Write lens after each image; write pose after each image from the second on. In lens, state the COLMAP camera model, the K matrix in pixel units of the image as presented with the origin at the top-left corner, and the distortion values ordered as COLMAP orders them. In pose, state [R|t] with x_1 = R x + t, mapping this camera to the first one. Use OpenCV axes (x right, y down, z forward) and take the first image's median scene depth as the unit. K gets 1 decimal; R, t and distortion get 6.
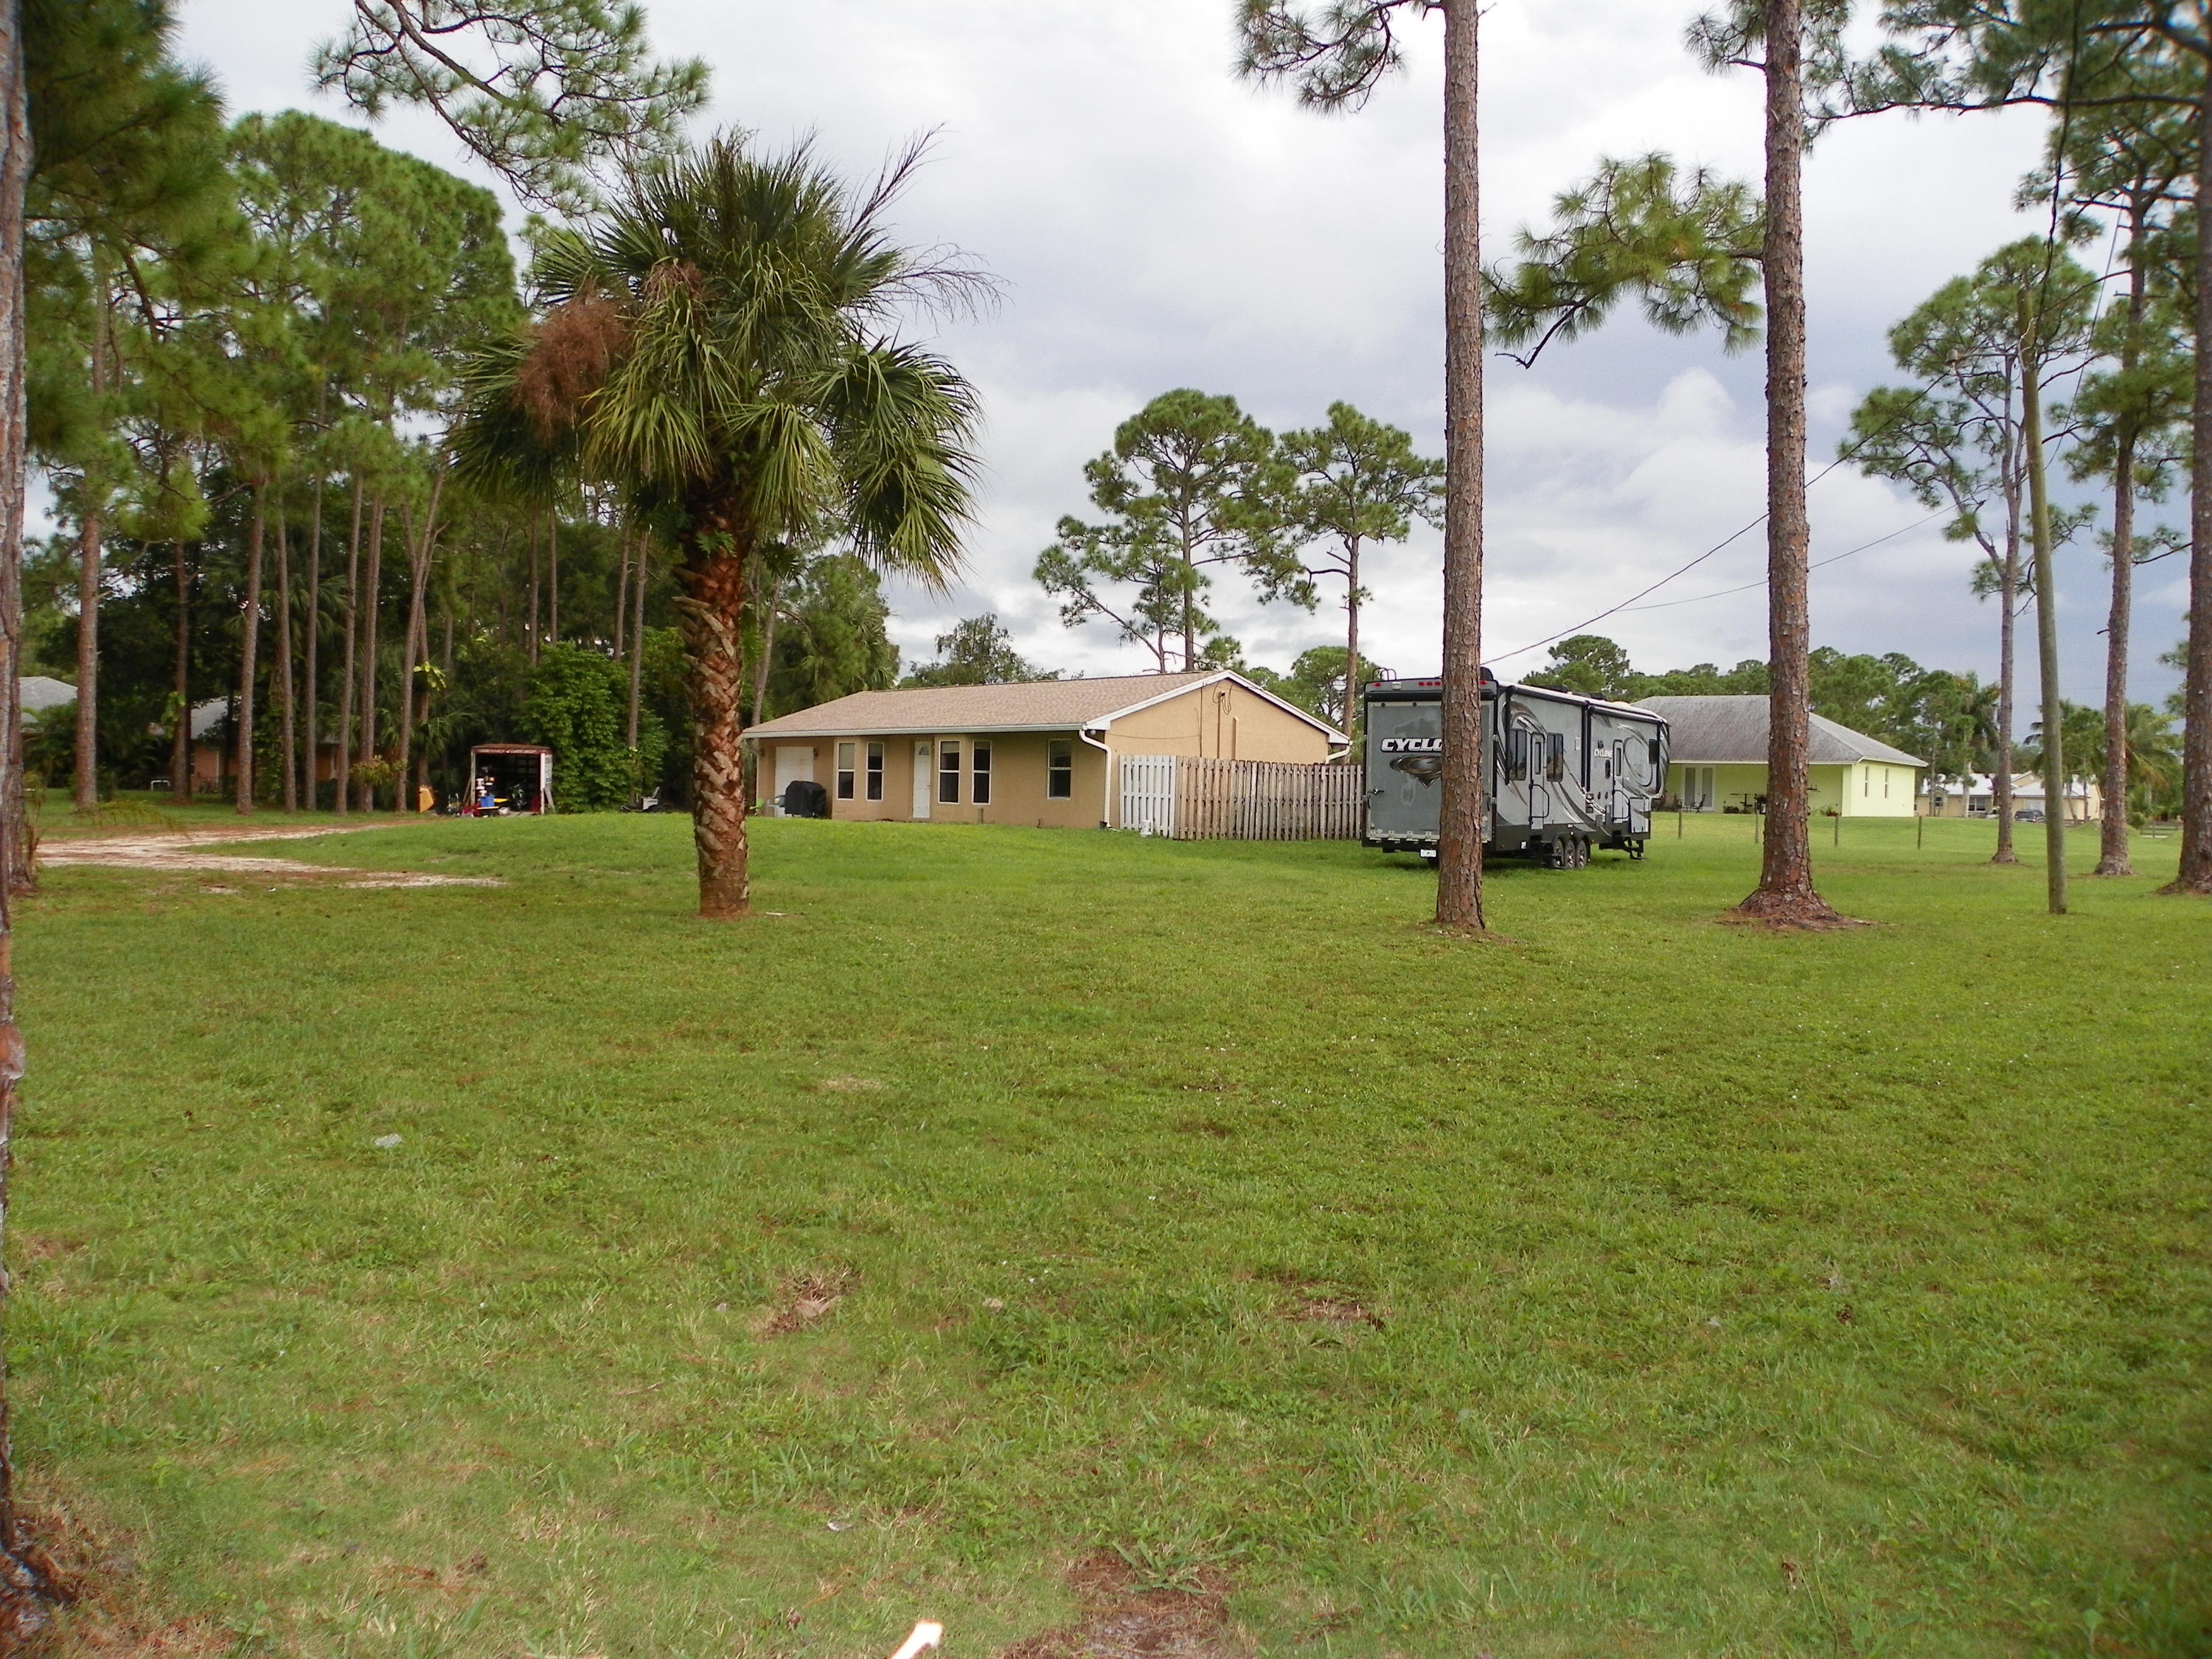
lens RADIAL K [[1653.5, 0, 1097.3], [0, 1653.5, 832.2], [0, 0, 1]] dist [-0.165368, 0.098725]
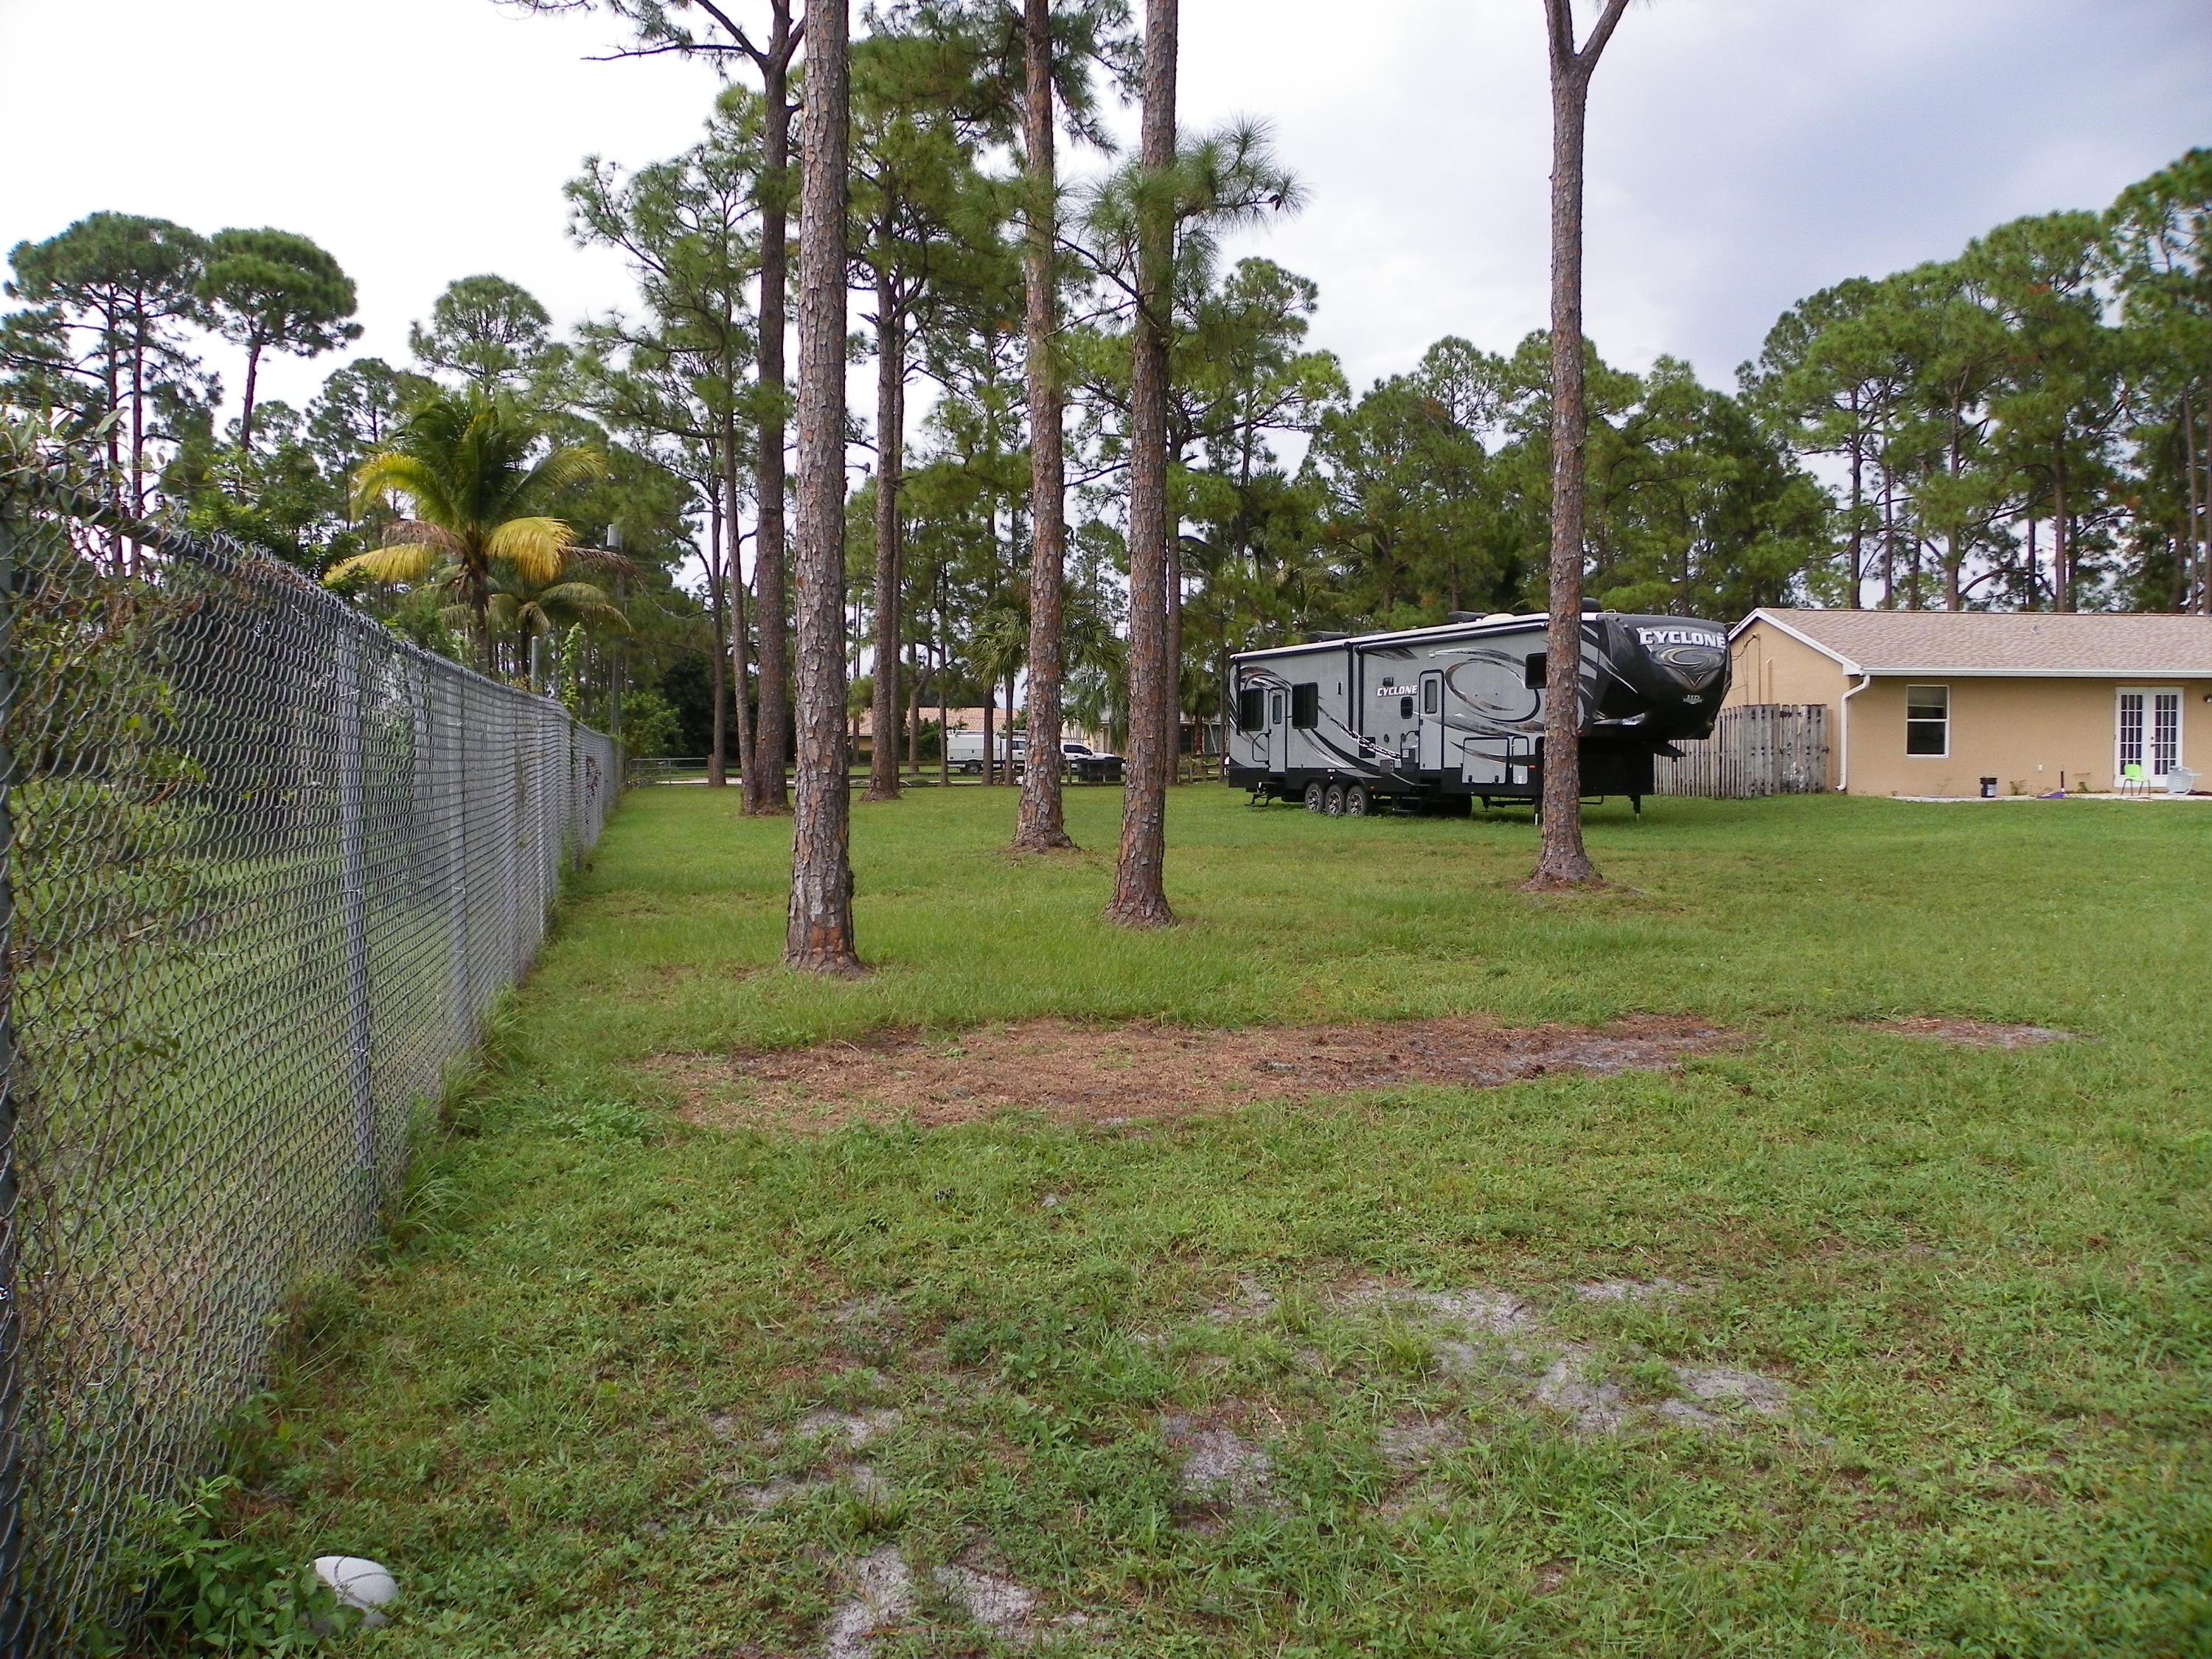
lens RADIAL K [[1653.5, 0, 1097.3], [0, 1653.5, 832.2], [0, 0, 1]] dist [-0.165368, 0.098725]
pose [[-0.604935, 0.025868, -0.795854, 1.151521], [-0.022909, 0.998493, 0.049868, -0.012623], [0.795945, 0.048399, -0.603431, 1.448197]]
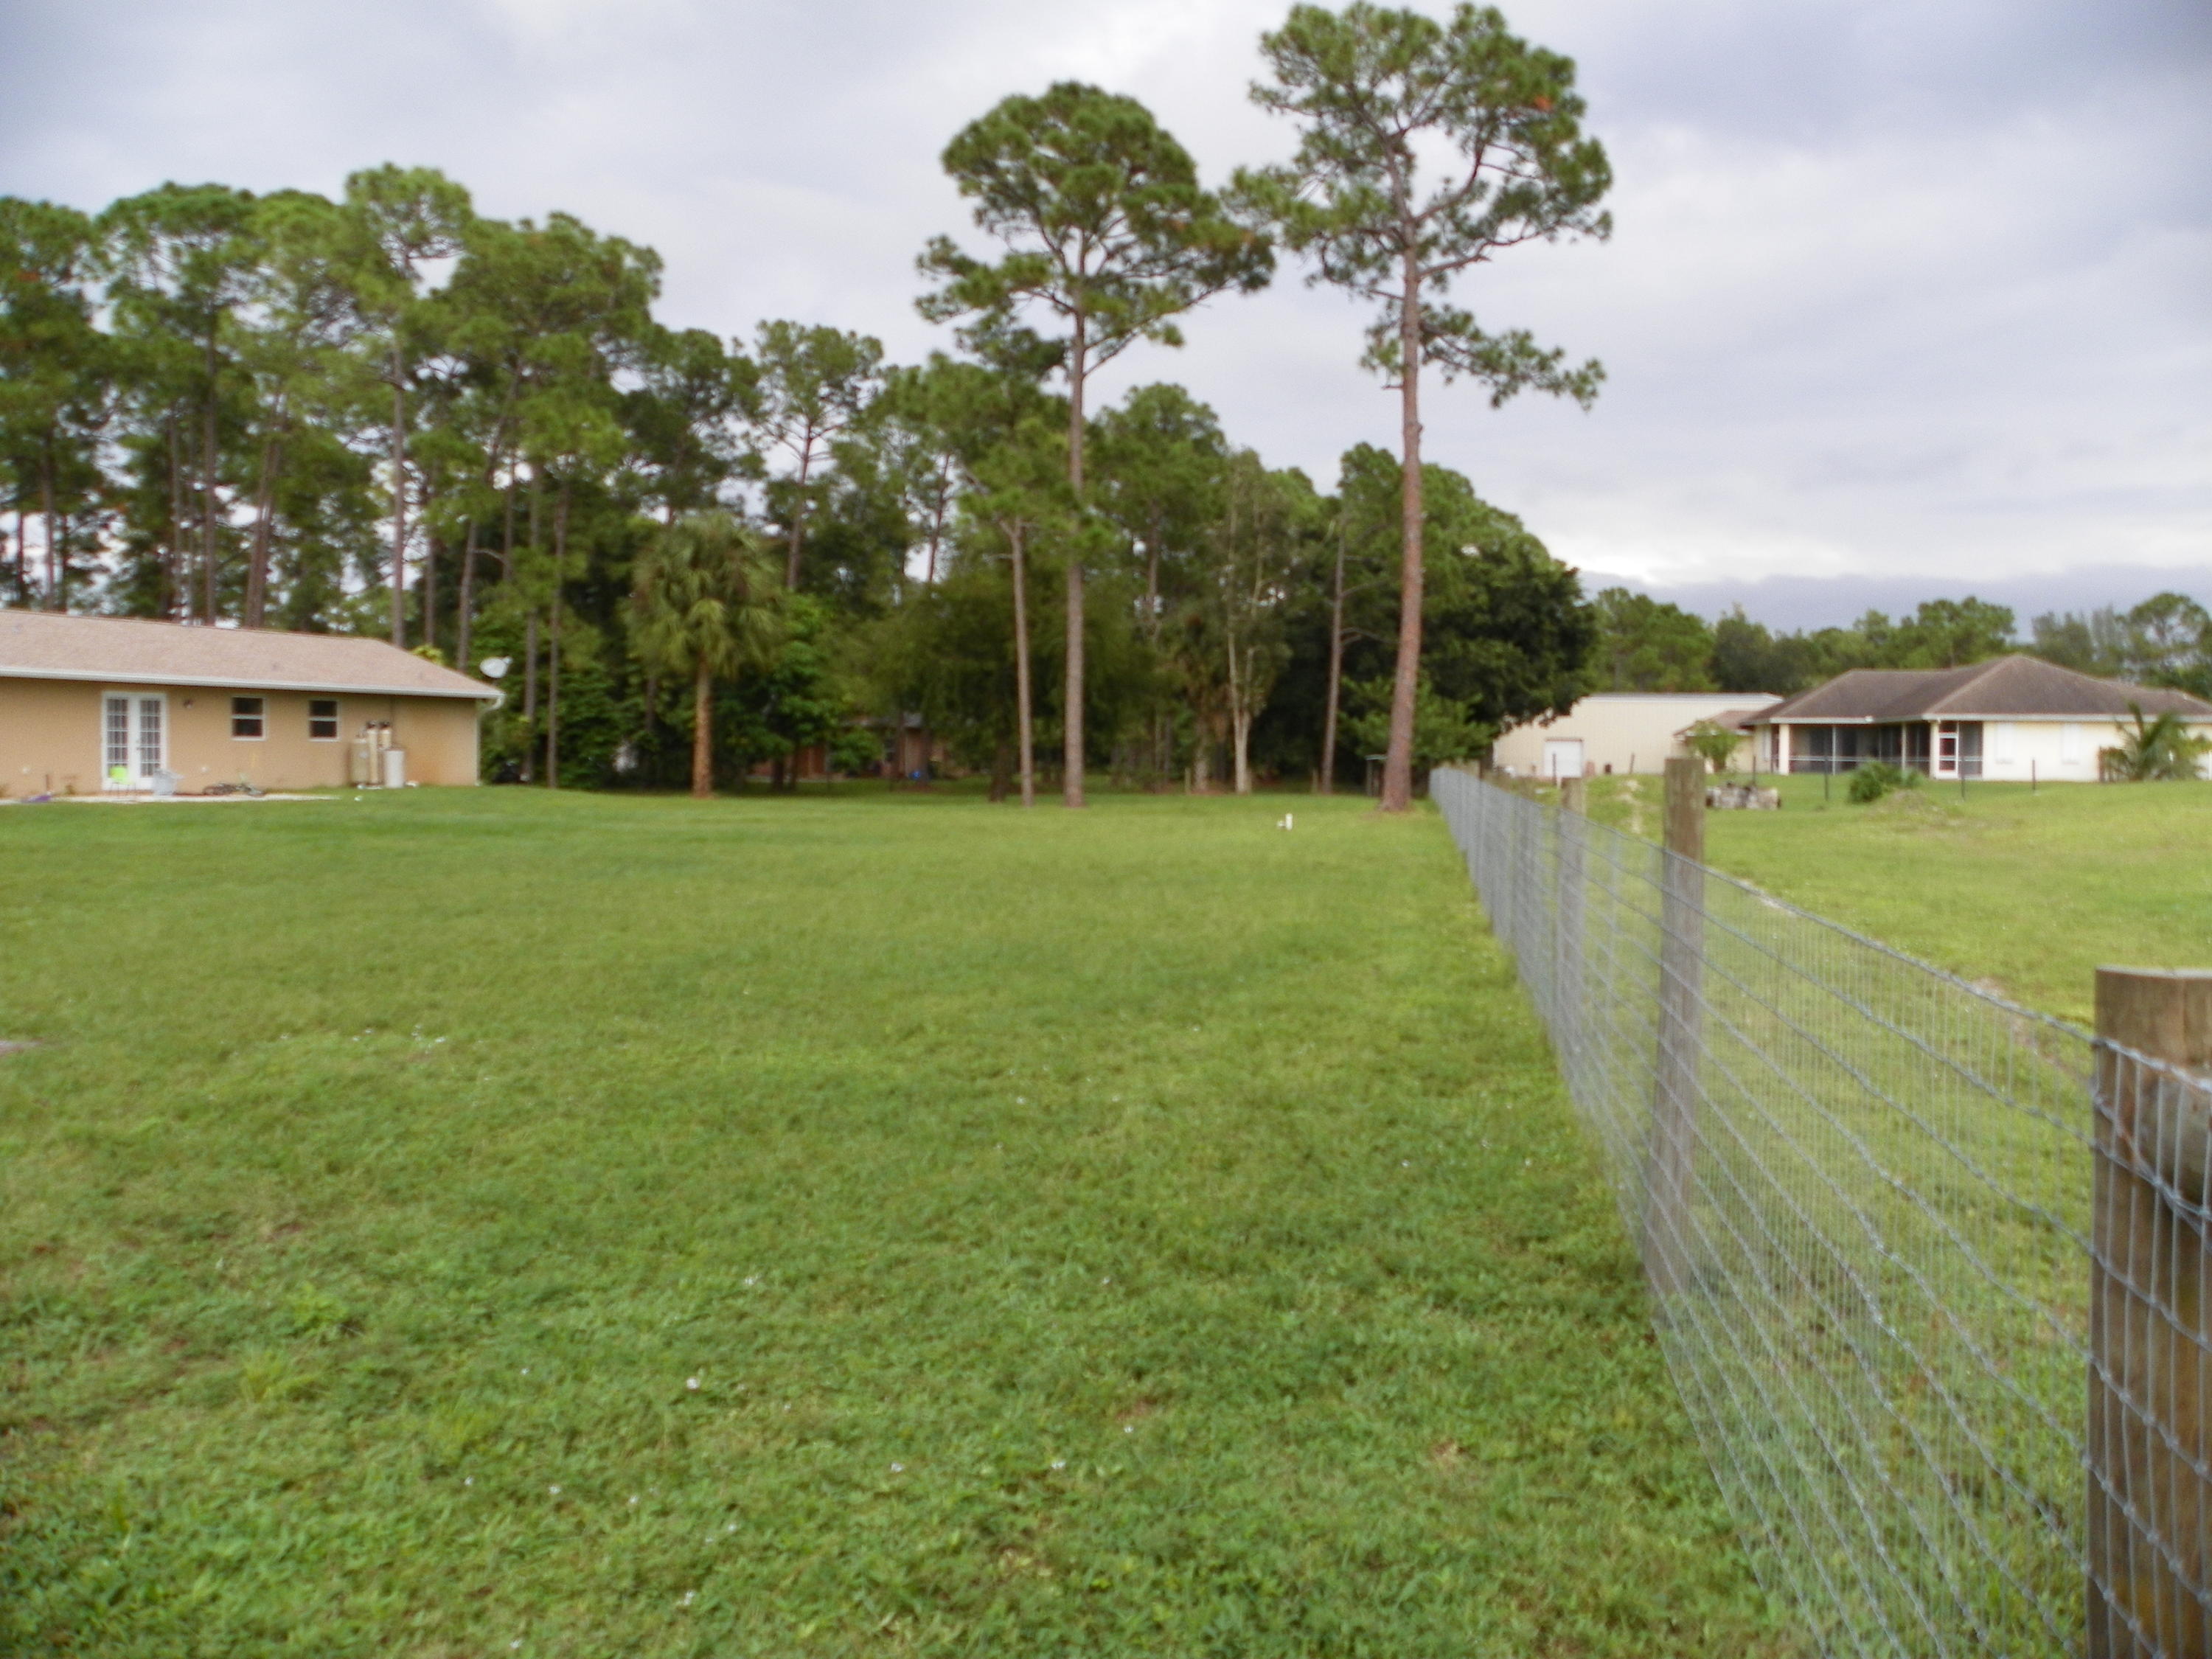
lens RADIAL K [[1653.5, 0, 1097.3], [0, 1653.5, 832.2], [0, 0, 1]] dist [-0.165368, 0.098725]
pose [[0.464474, 0.027916, -0.885147, 1.153134], [-0.025705, 0.999507, 0.018035, -0.013355], [0.885214, 0.014376, 0.464963, 1.457499]]
